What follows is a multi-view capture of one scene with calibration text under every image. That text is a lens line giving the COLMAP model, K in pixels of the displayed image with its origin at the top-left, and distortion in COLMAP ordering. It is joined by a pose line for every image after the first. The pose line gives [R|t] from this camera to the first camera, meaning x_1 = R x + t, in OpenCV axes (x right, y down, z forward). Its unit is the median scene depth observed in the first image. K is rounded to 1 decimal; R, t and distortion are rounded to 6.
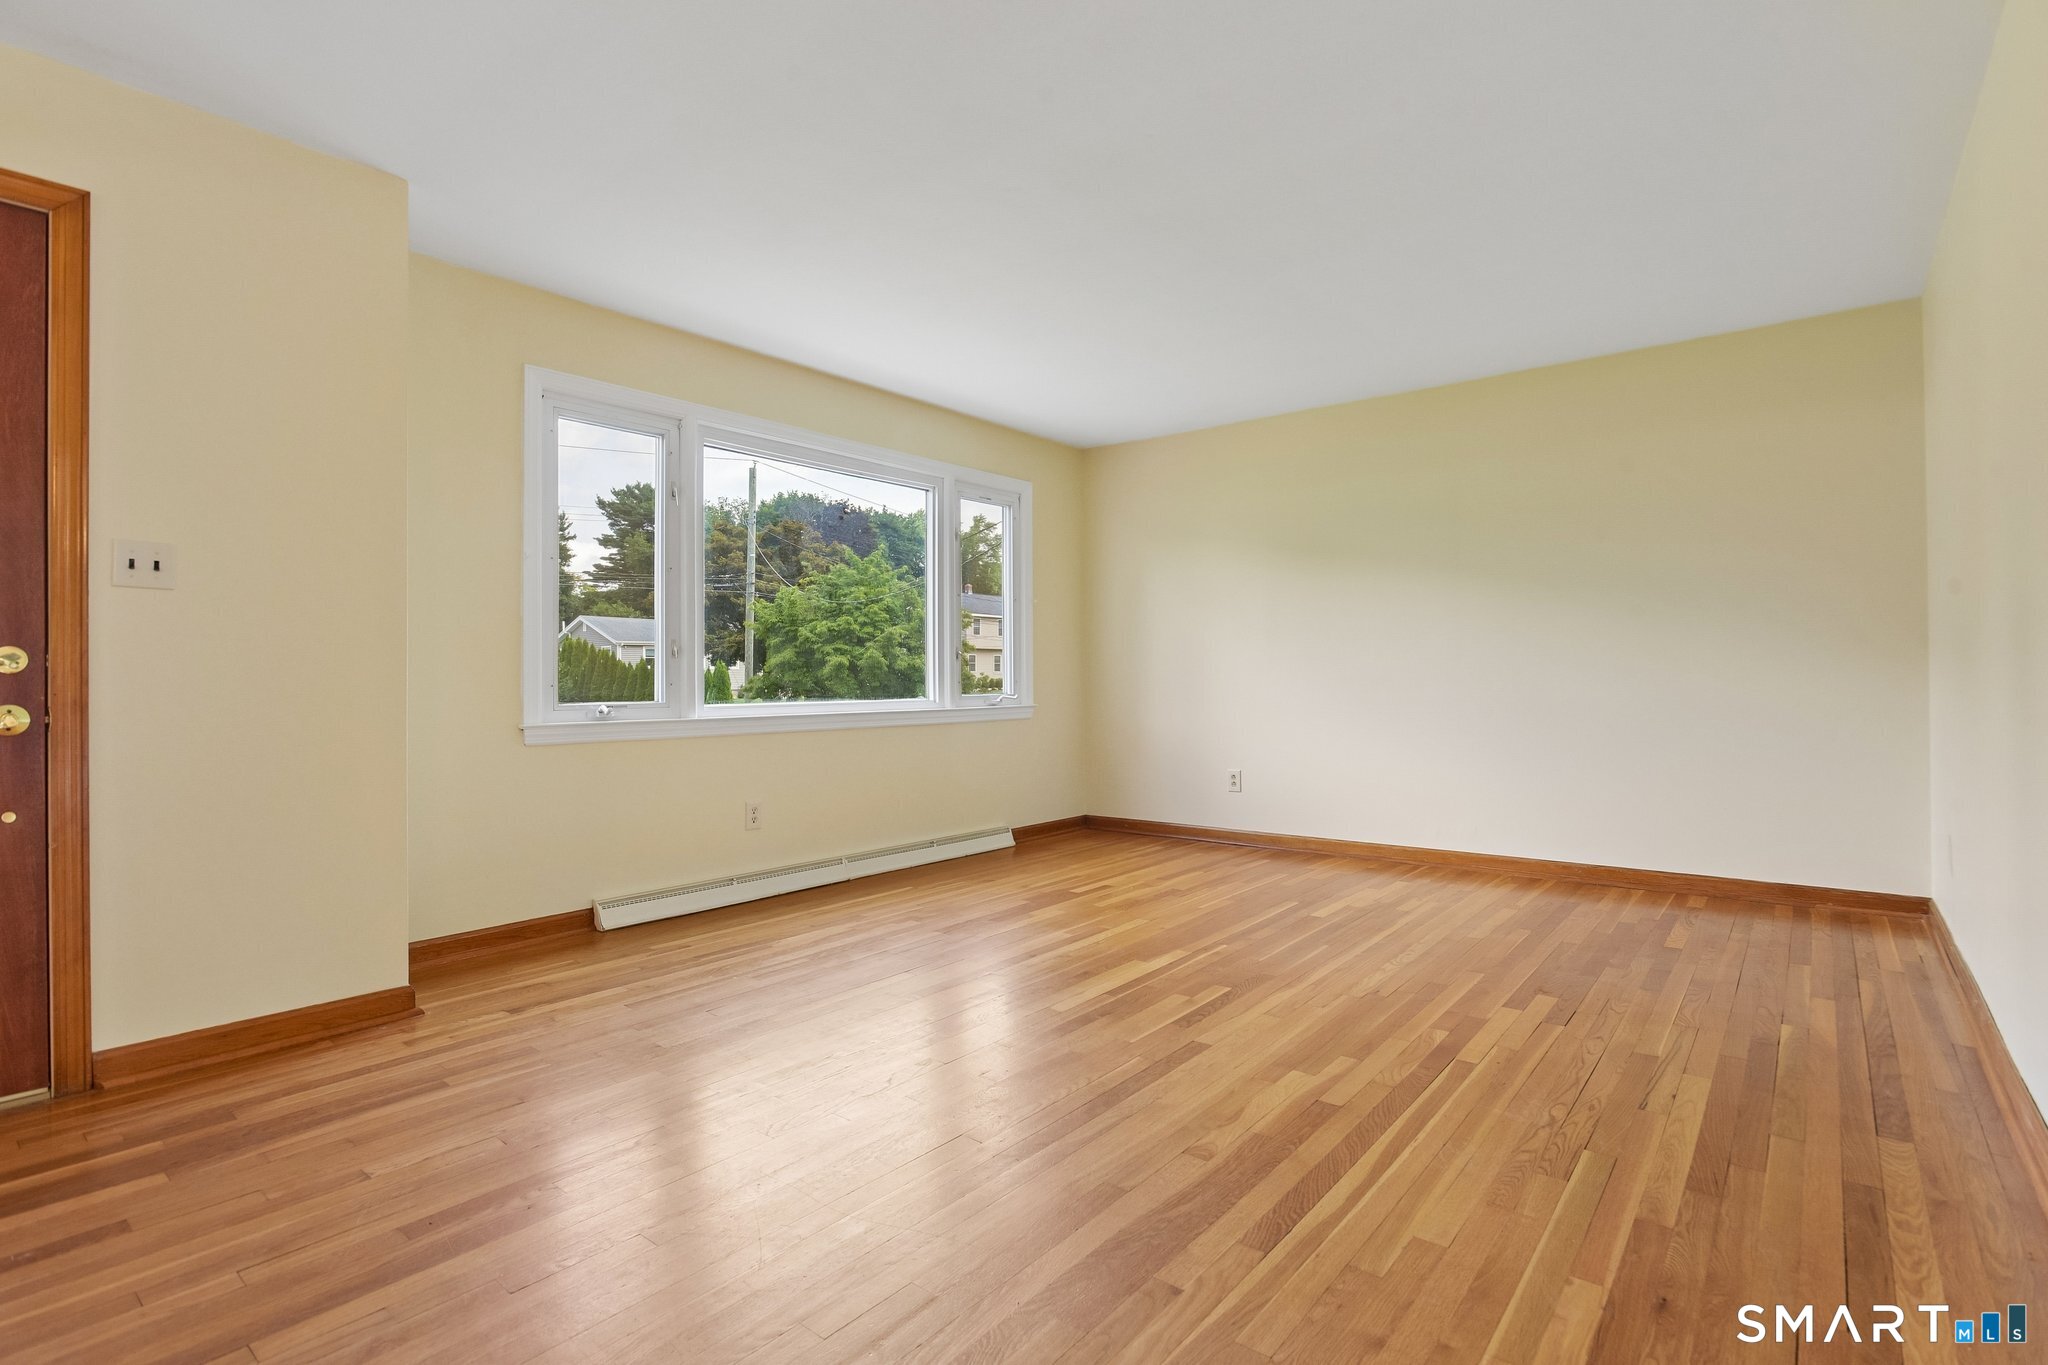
lens RADIAL K [[992.3, 0, 1033.6], [0, 992.3, 680.8], [0, 0, 1]] dist [0.000980, -0.008326]
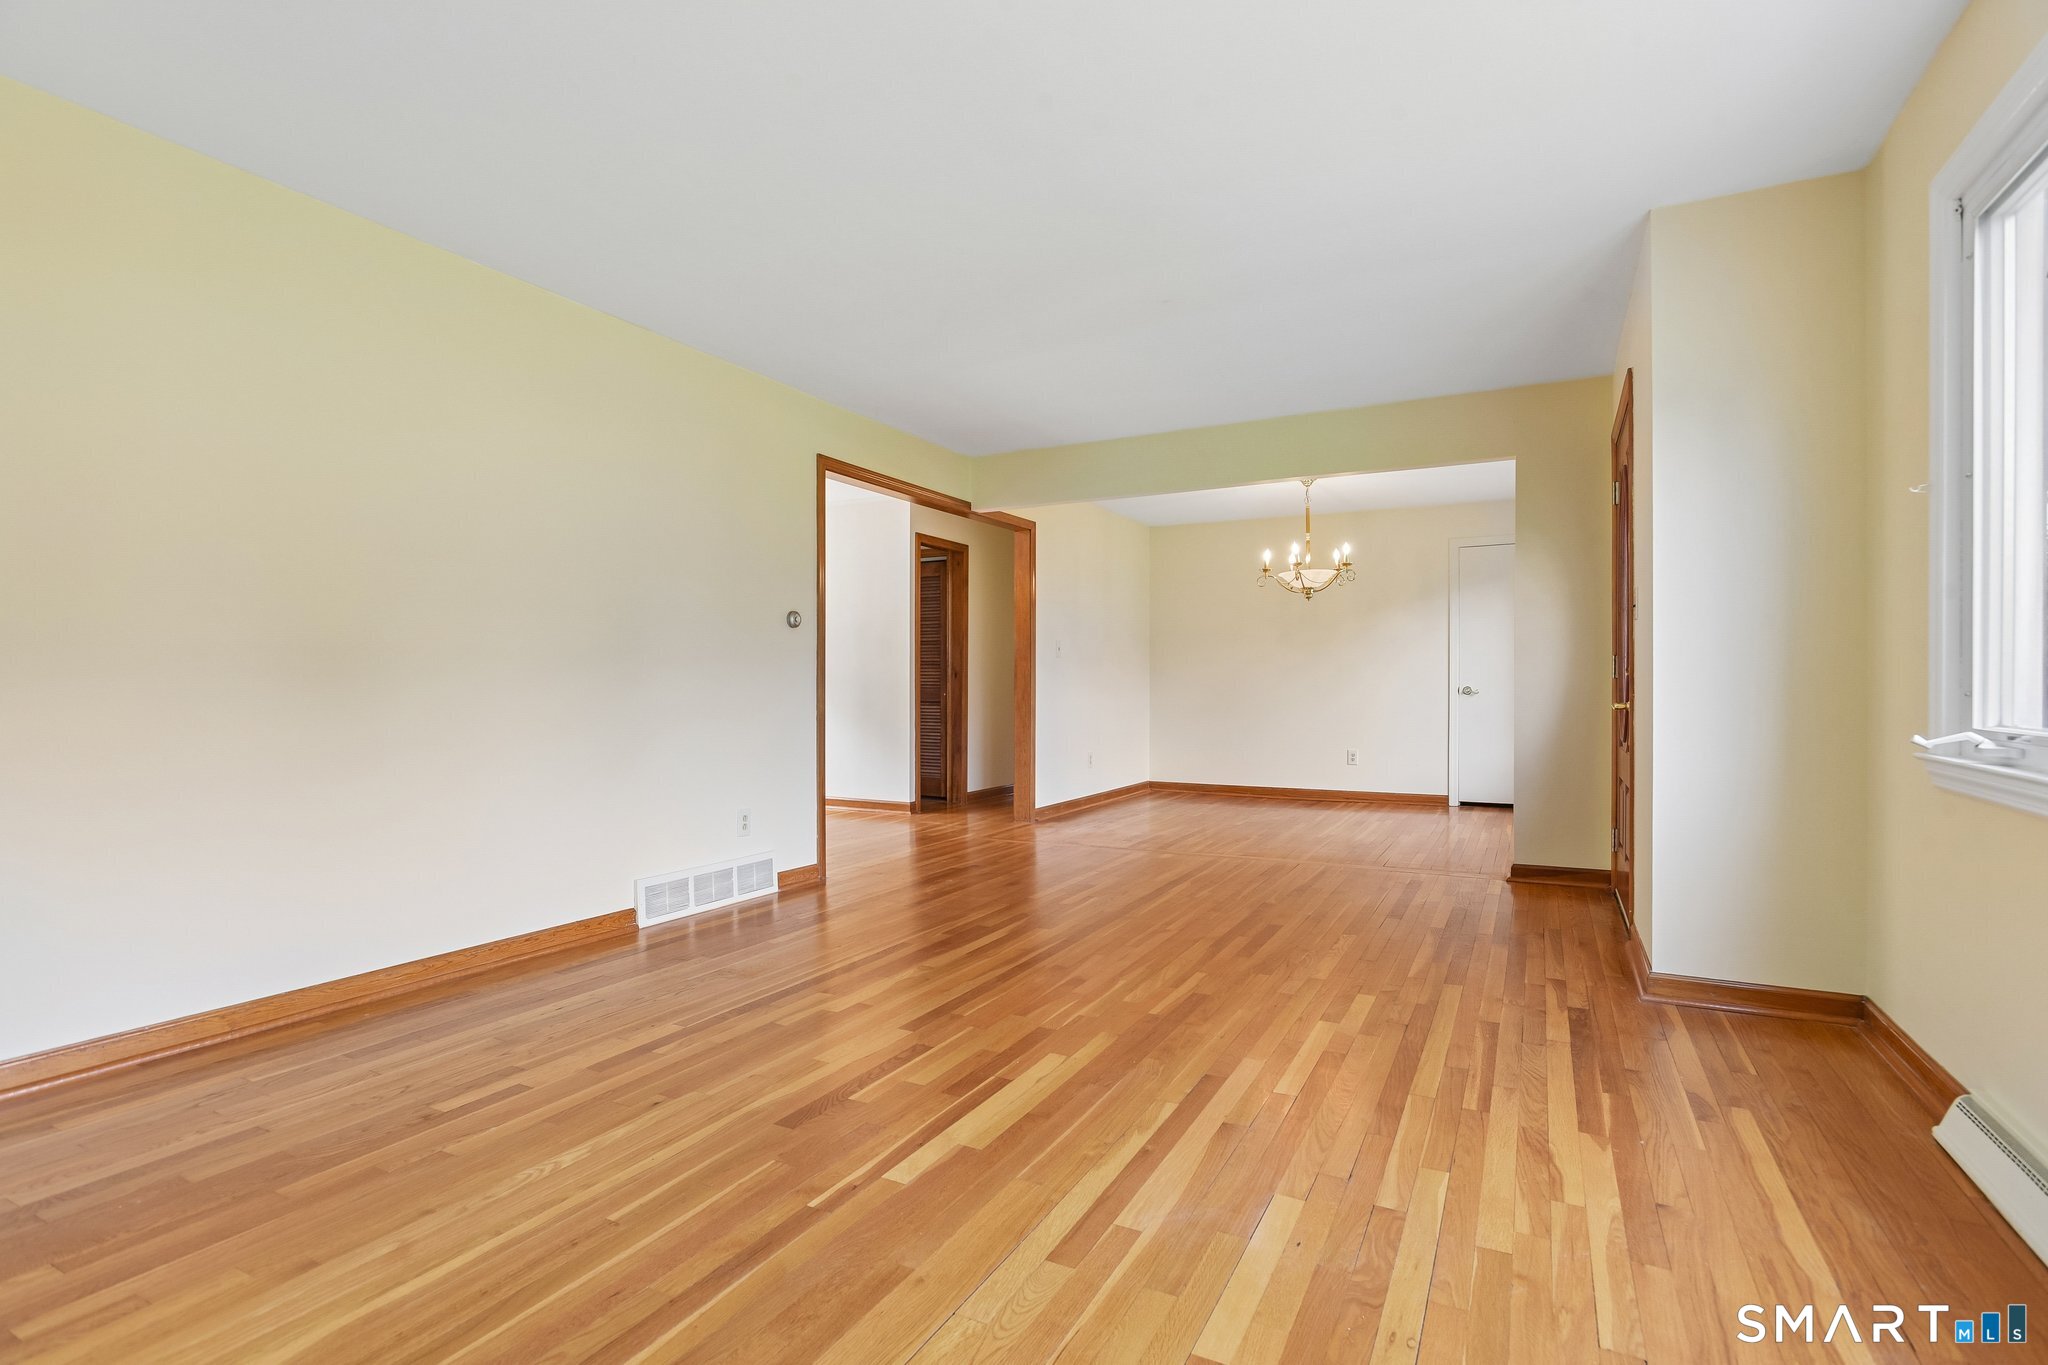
lens RADIAL K [[992.3, 0, 1031.0], [0, 992.3, 682.0], [0, 0, 1]] dist [0.000980, -0.008326]
pose [[-0.980841, 0.008431, -0.194626, 0.220545], [0.007414, 0.999955, 0.005952, -0.013986], [0.194667, 0.004395, -0.980860, 1.880134]]
